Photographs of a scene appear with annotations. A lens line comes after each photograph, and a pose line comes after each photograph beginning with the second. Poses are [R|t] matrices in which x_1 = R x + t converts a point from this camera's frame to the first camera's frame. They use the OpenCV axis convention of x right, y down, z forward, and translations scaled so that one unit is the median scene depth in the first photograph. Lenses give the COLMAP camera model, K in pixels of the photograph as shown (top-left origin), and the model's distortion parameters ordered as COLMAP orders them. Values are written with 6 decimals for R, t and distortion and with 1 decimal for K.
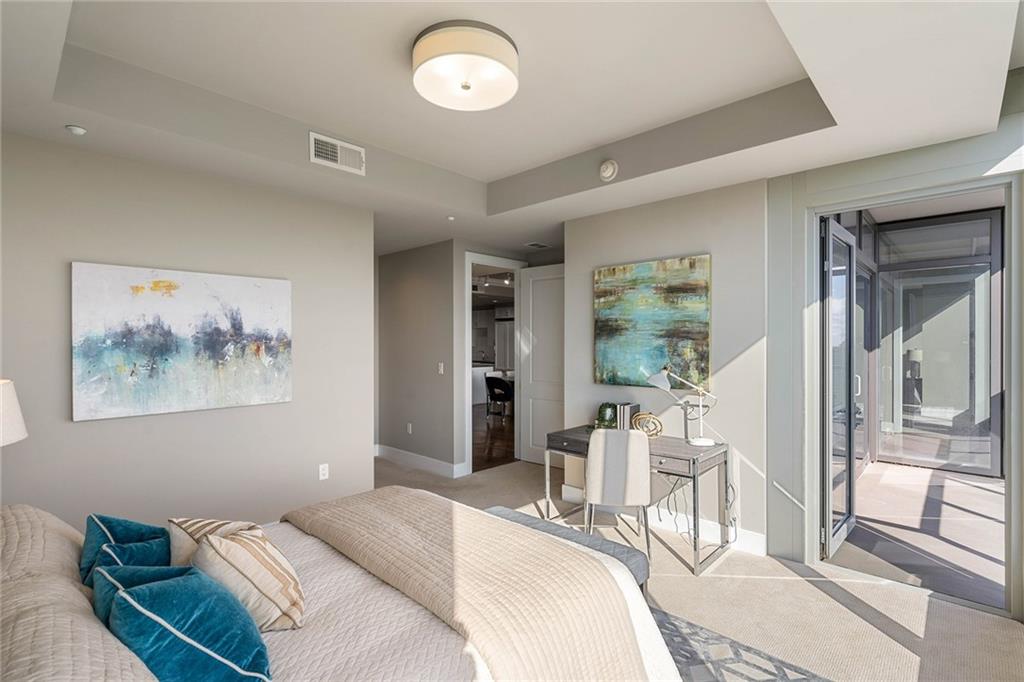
lens RADIAL K [[481.7, 0, 512.0], [0, 481.7, 341.0], [0, 0, 1]] dist [-0.001283, -0.000293]
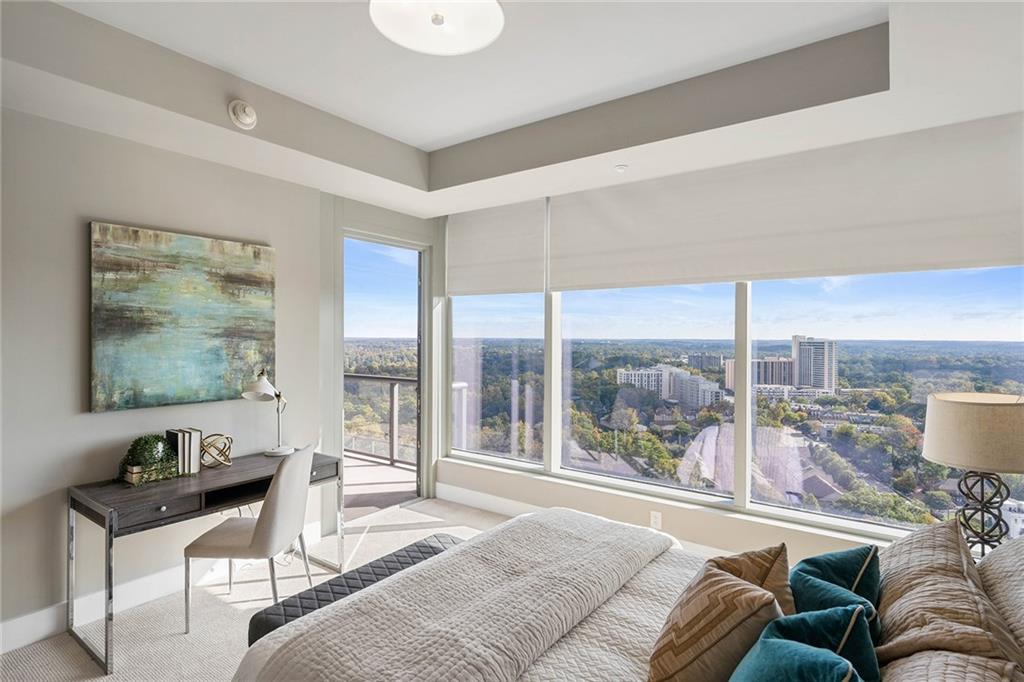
lens RADIAL K [[523.2, 0, 512.0], [0, 523.2, 341.0], [0, 0, 1]] dist [-0.000134, 0.000077]
pose [[-0.122184, -0.006067, 0.992489, -0.594014], [-0.005806, 0.999969, 0.005398, -0.008104], [-0.992491, -0.005103, -0.122215, 0.615901]]
